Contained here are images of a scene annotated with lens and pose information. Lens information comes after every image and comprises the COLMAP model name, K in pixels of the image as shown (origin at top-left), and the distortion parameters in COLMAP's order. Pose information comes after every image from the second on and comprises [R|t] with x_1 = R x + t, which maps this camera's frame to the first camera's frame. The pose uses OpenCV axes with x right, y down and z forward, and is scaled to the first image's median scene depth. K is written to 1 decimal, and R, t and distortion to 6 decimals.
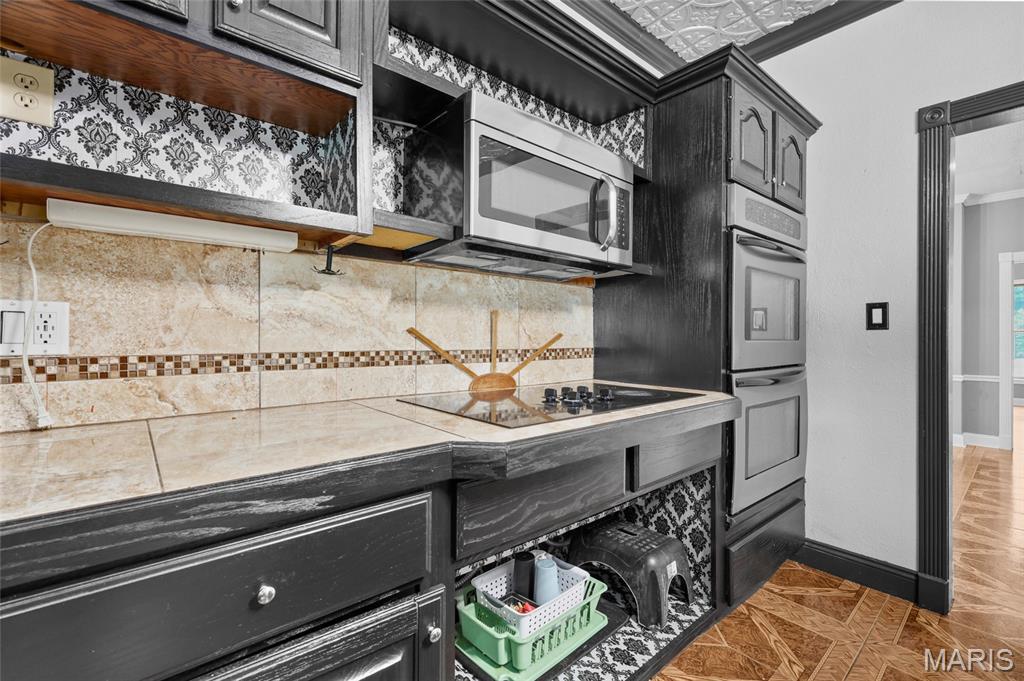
lens RADIAL K [[447.9, 0, 512.0], [0, 447.9, 340.5], [0, 0, 1]] dist [0.001080, 0.000188]
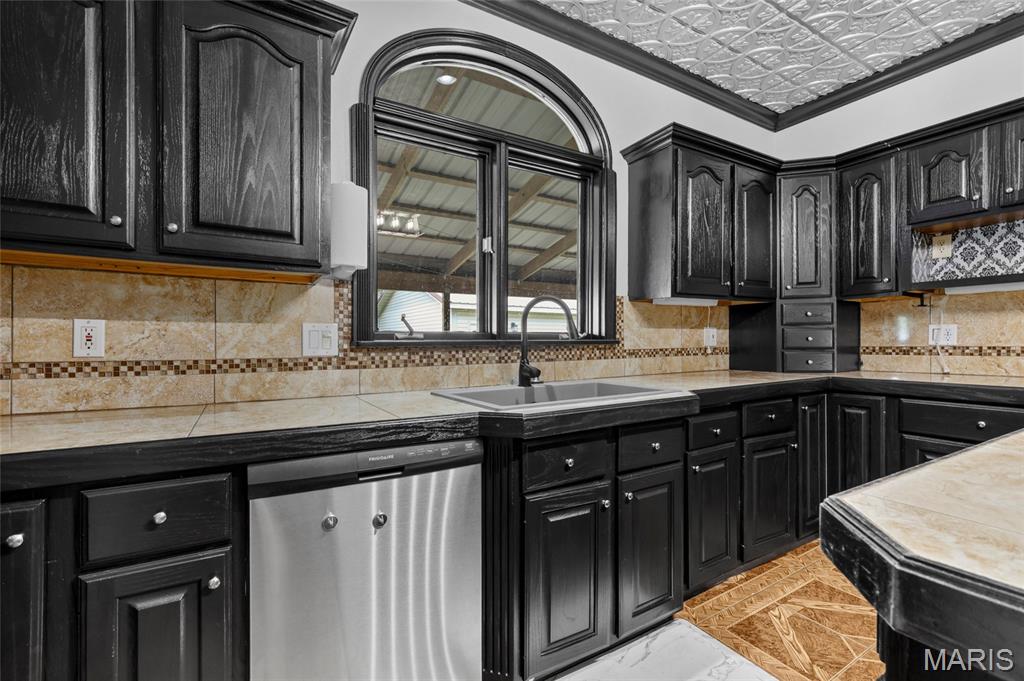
lens RADIAL K [[447.9, 0, 512.0], [0, 447.9, 340.5], [0, 0, 1]] dist [0.001080, 0.000188]
pose [[-0.175538, -0.005444, -0.984458, 1.795349], [-0.004434, 0.999979, -0.004740, 0.026500], [0.984463, 0.003533, -0.175559, -0.943512]]
